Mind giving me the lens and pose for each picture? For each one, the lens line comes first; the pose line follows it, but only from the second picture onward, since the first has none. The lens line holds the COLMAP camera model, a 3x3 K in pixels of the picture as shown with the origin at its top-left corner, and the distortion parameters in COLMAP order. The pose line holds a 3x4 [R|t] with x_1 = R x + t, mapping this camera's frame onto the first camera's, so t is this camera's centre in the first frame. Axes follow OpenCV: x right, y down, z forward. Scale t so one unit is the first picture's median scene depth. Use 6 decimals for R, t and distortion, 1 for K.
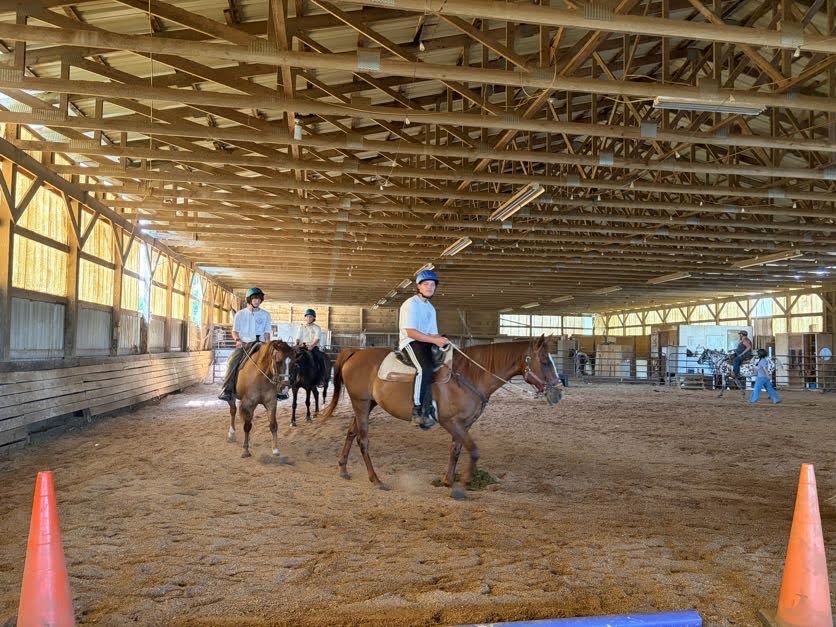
lens RADIAL K [[626.6, 0, 418.0], [0, 626.6, 313.5], [0, 0, 1]] dist [0.038504, -0.008470]
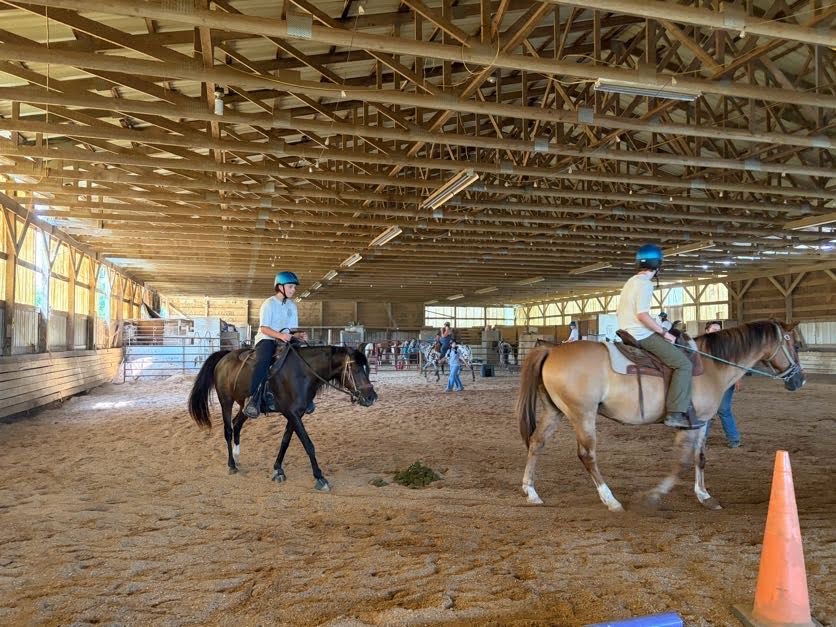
lens RADIAL K [[626.6, 0, 418.0], [0, 626.6, 313.5], [0, 0, 1]] dist [0.038504, -0.008470]
pose [[0.992266, -0.012553, 0.123495, -0.013926], [0.011166, 0.999867, 0.011915, 0.003386], [-0.123628, -0.010443, 0.992274, 0.035381]]
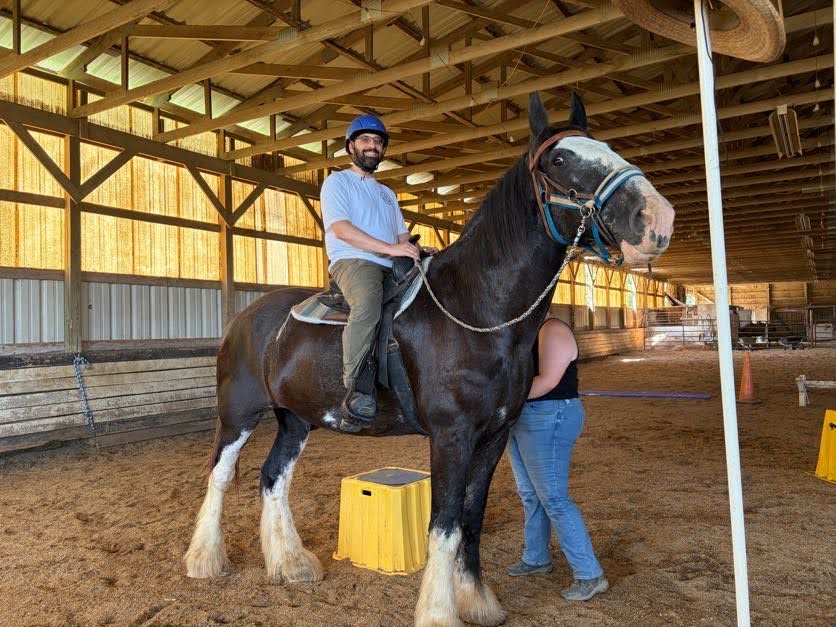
lens RADIAL K [[626.6, 0, 418.0], [0, 626.6, 313.5], [0, 0, 1]] dist [0.038504, -0.008470]
pose [[0.745322, -0.055315, -0.664406, 0.434104], [0.074772, 0.997200, 0.000857, -0.021088], [0.662498, -0.050318, 0.747371, -0.715435]]
